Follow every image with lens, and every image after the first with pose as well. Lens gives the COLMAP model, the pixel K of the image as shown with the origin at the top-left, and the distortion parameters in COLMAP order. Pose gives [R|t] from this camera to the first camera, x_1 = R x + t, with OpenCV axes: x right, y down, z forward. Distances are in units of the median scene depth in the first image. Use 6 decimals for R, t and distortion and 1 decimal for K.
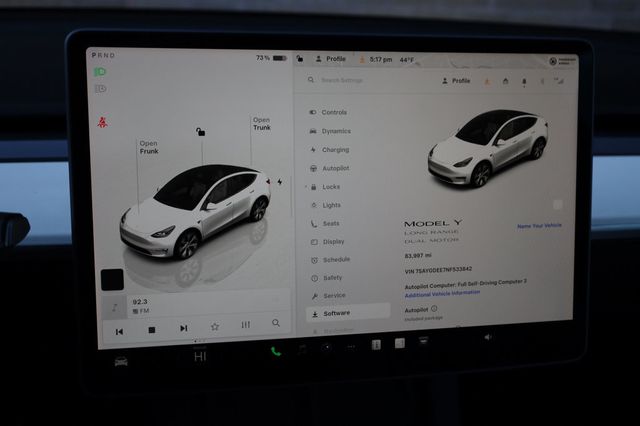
lens RADIAL K [[699.1, 0, 316.6], [0, 699.1, 210.1], [0, 0, 1]] dist [0.004022, 0.022927]
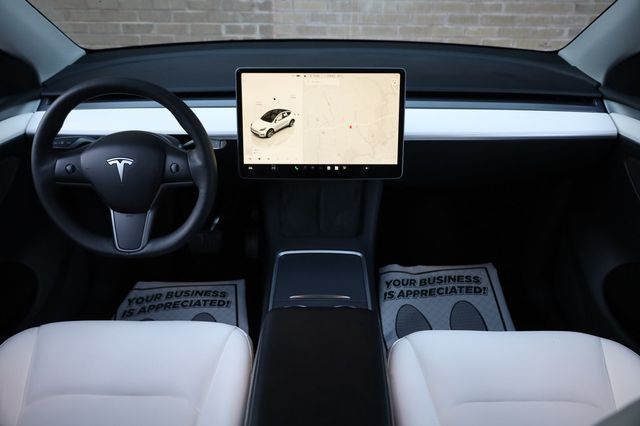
lens RADIAL K [[522.4, 0, 318.9], [0, 522.4, 214.9], [0, 0, 1]] dist [0.008319, 0.000578]
pose [[0.981399, 0.054667, -0.184032, 0.511874], [-0.031579, 0.991512, 0.126125, 0.112030], [0.189365, -0.117967, 0.974795, -1.395838]]
